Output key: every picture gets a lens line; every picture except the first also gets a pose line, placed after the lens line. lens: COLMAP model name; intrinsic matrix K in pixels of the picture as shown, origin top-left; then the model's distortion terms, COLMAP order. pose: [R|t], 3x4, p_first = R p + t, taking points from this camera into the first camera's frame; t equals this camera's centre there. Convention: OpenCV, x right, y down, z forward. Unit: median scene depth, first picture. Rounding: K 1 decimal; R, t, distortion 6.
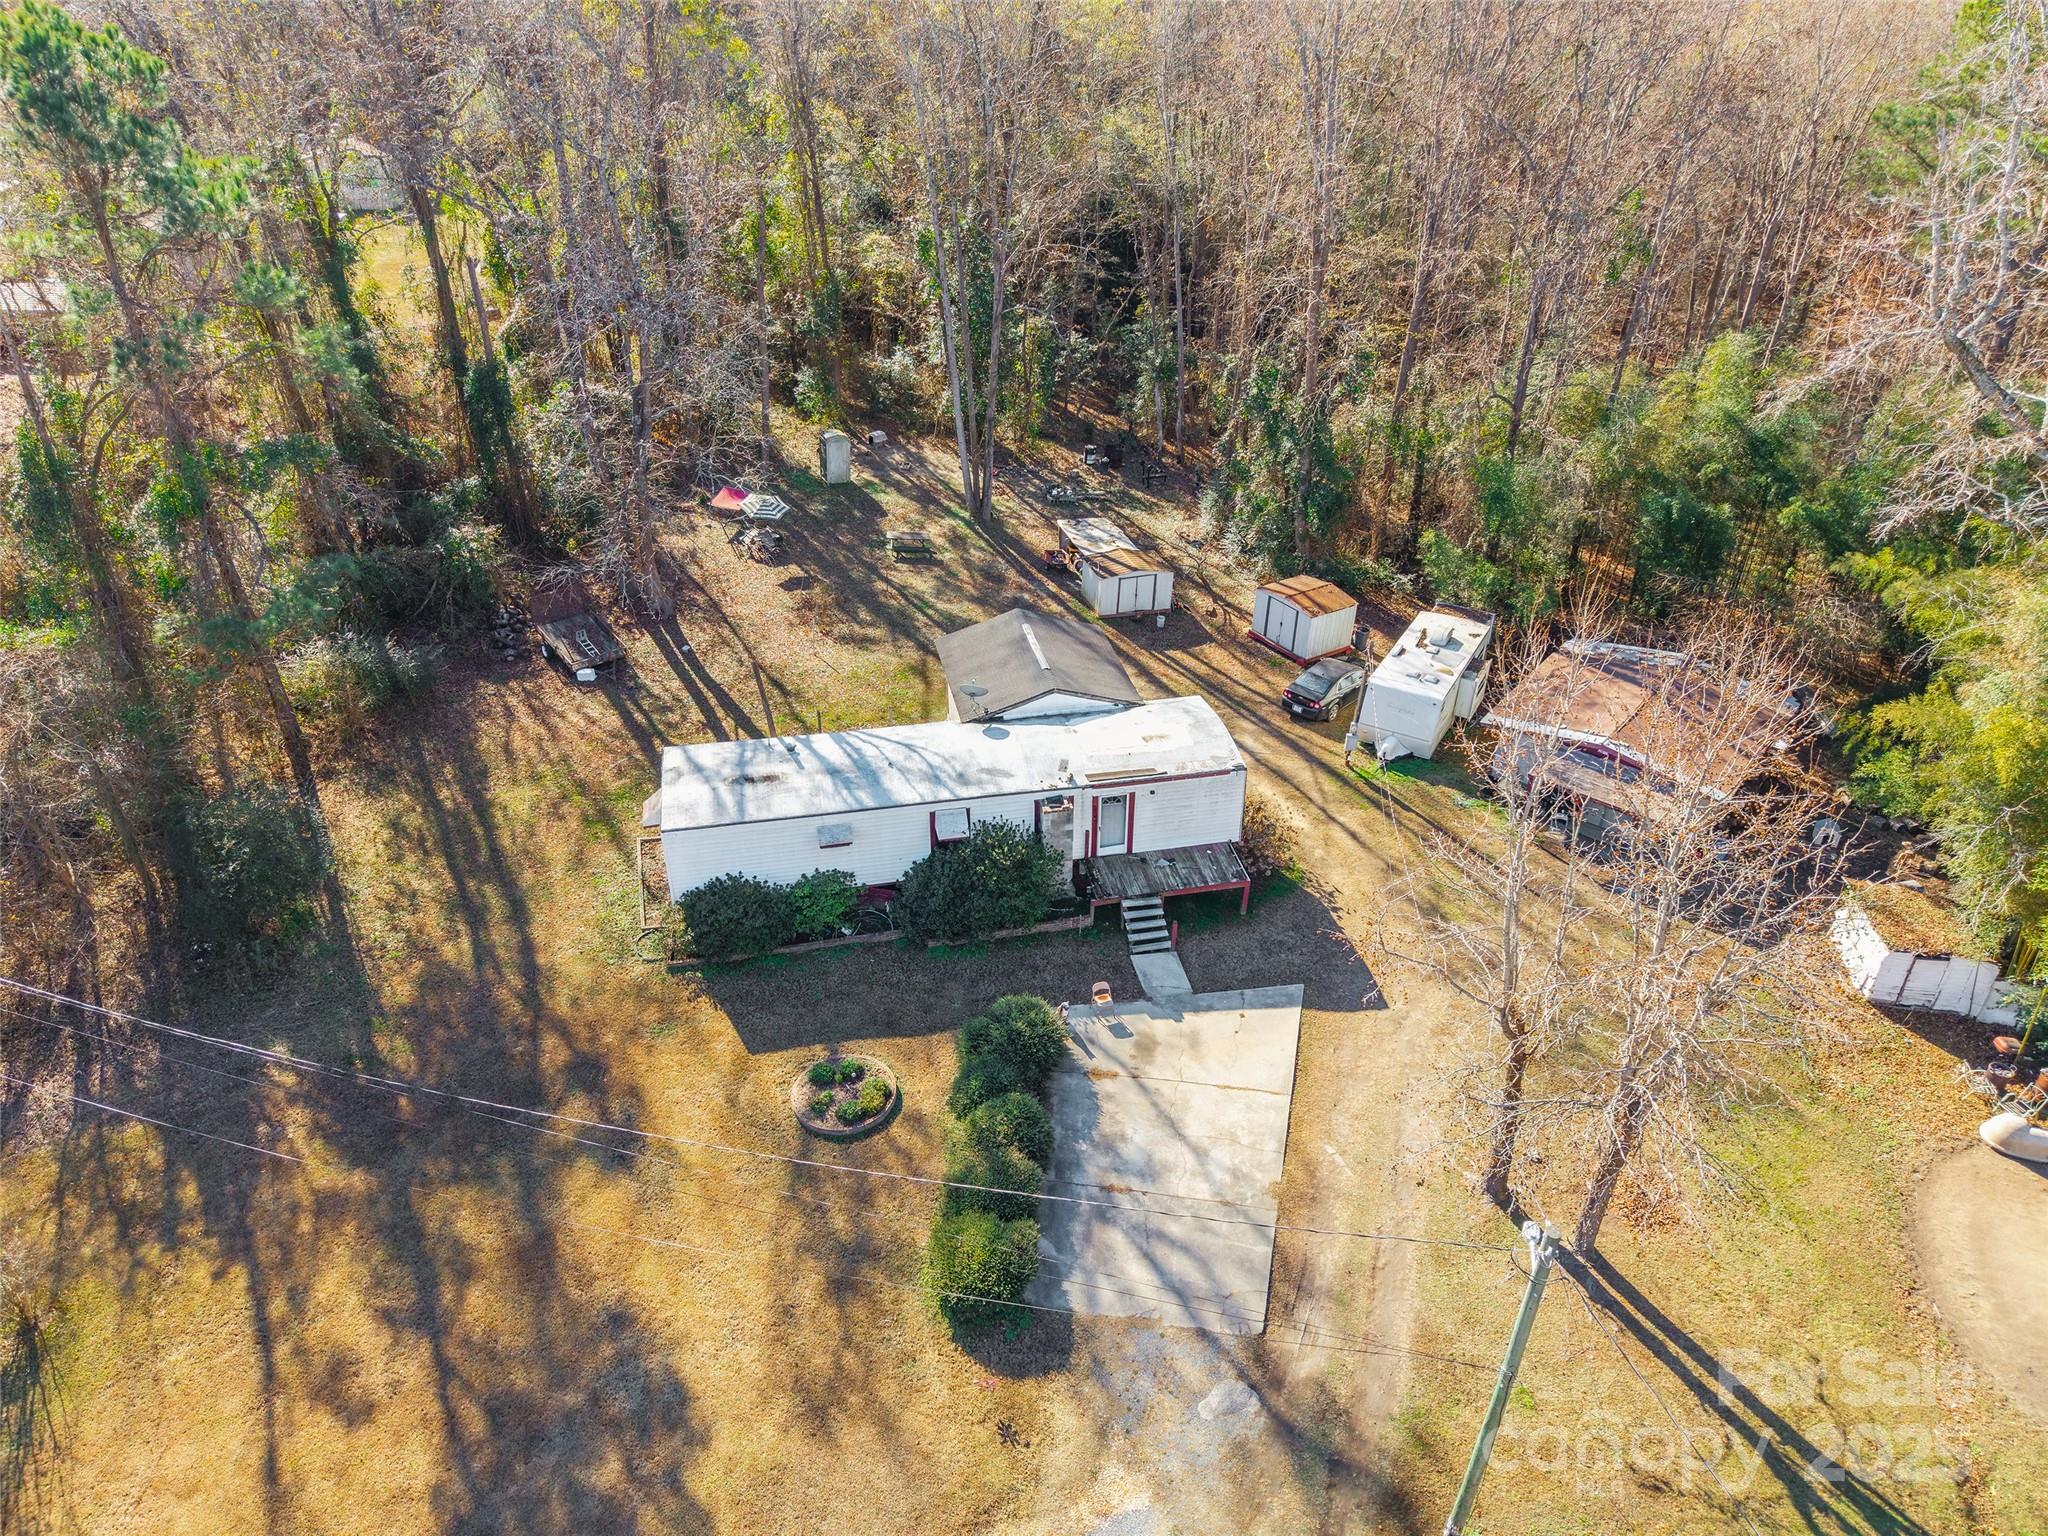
lens RADIAL K [[1433.5, 0, 1024.0], [0, 1433.5, 768.0], [0, 0, 1]] dist [0.020960, -0.004714]
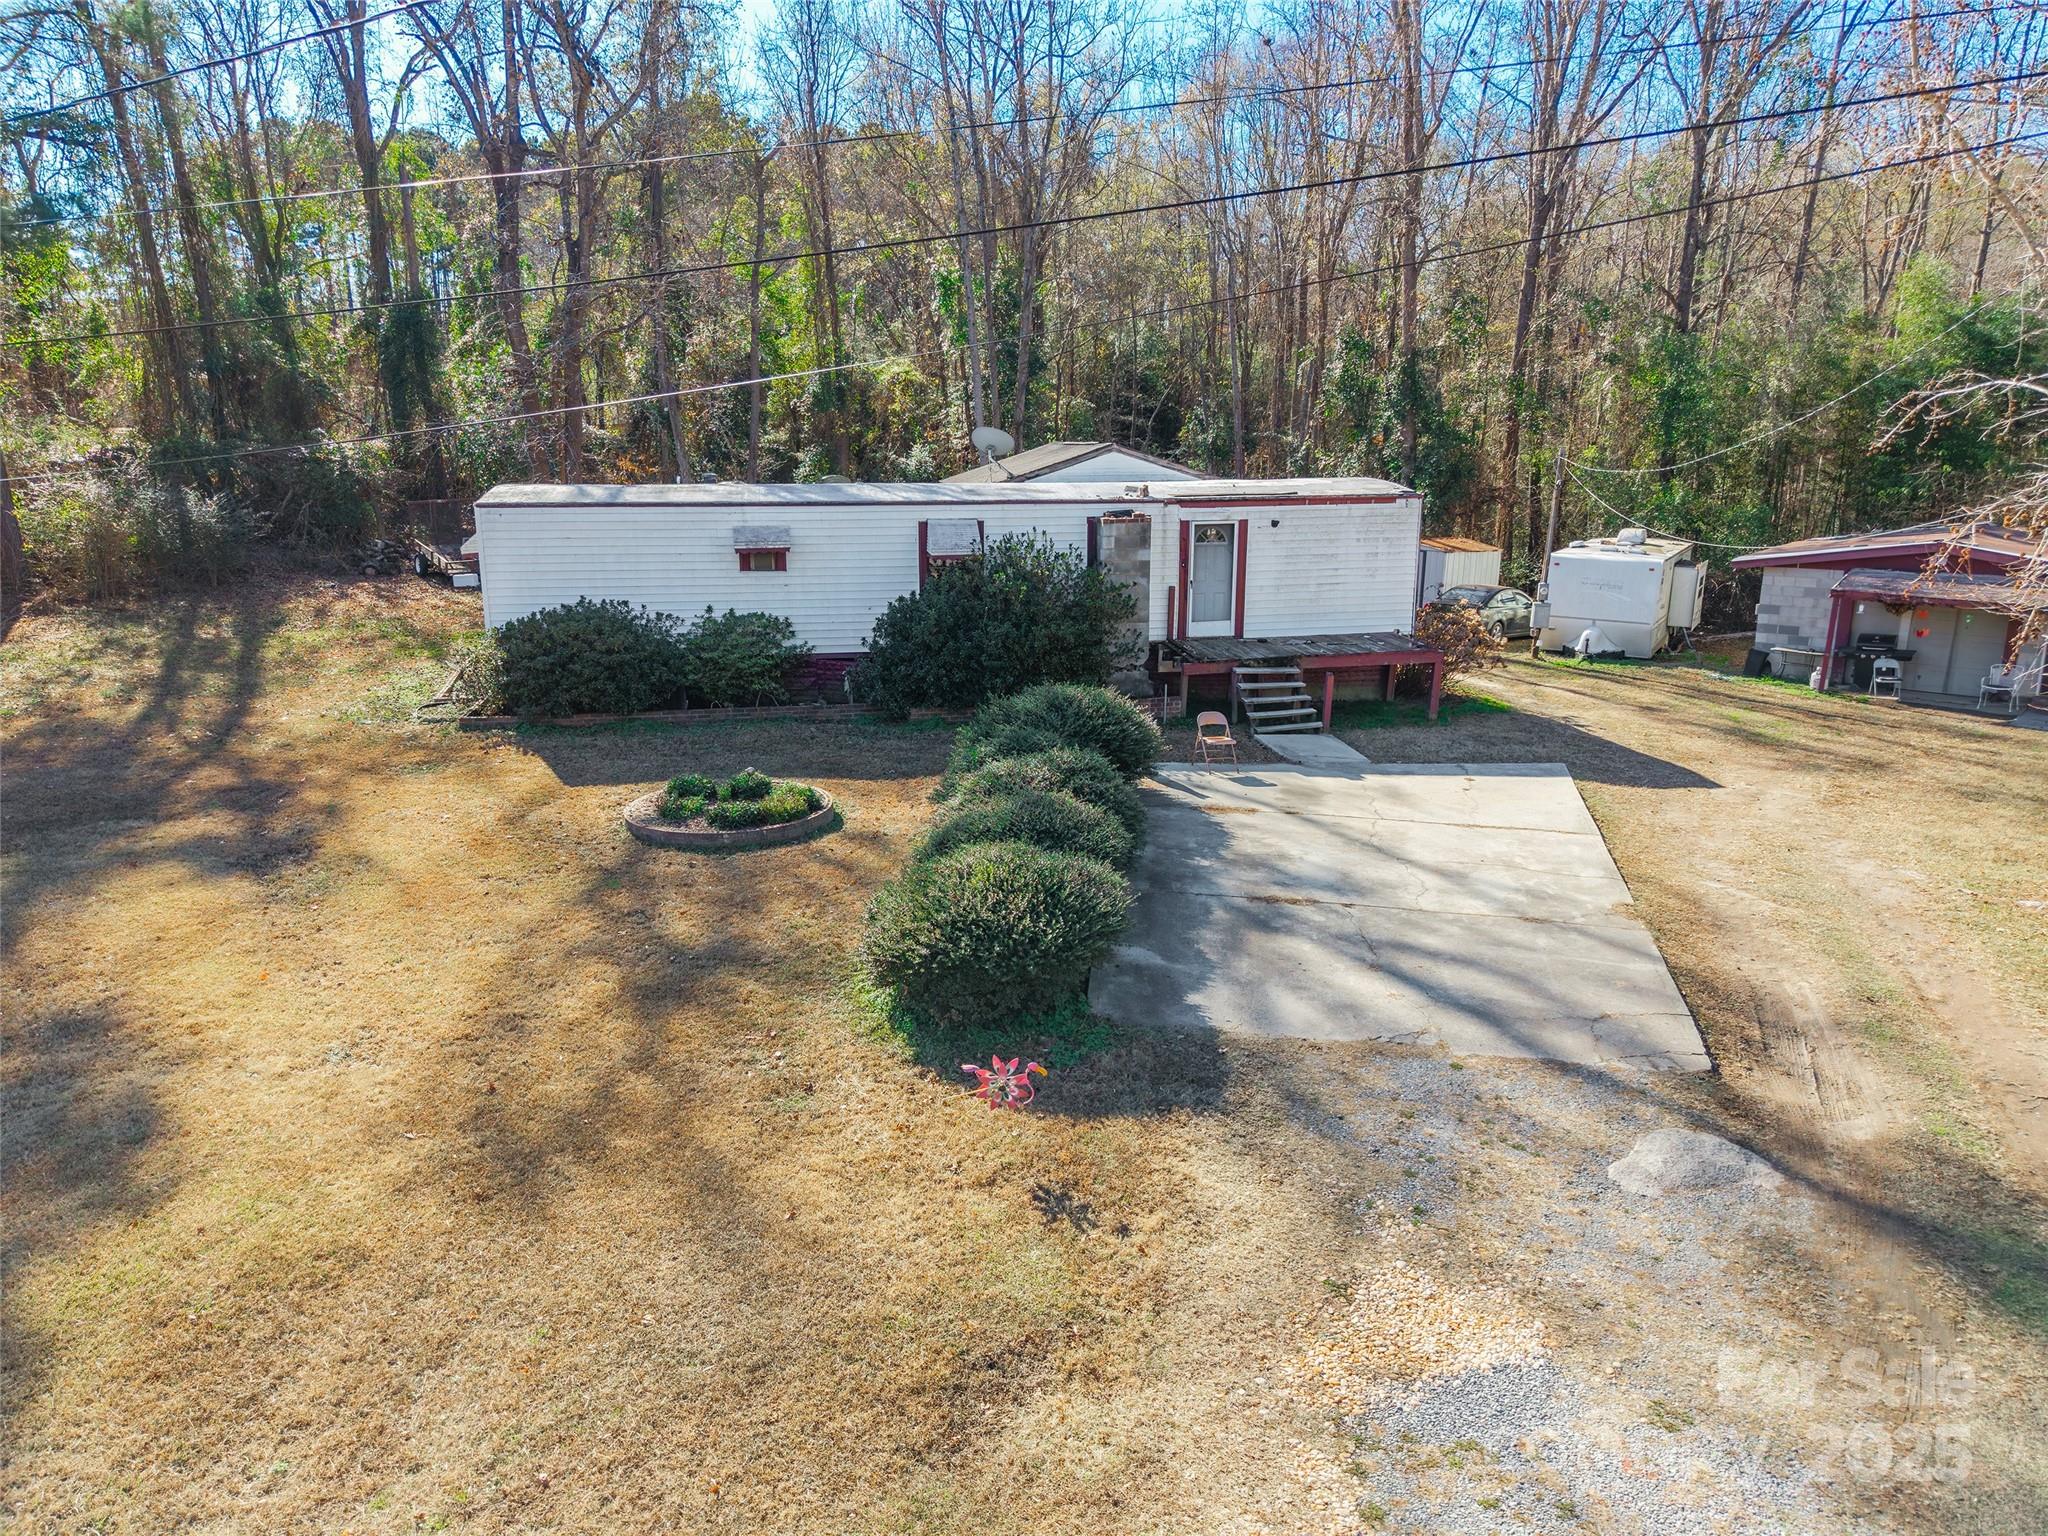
lens RADIAL K [[1414.5, 0, 1016.1], [0, 1414.5, 808.9], [0, 0, 1]] dist [0.046476, -0.059680]
pose [[0.999706, -0.001230, -0.024200, -0.010914], [-0.005050, 0.966202, -0.257737, 0.359376], [0.023699, 0.257784, 0.965912, 0.514571]]
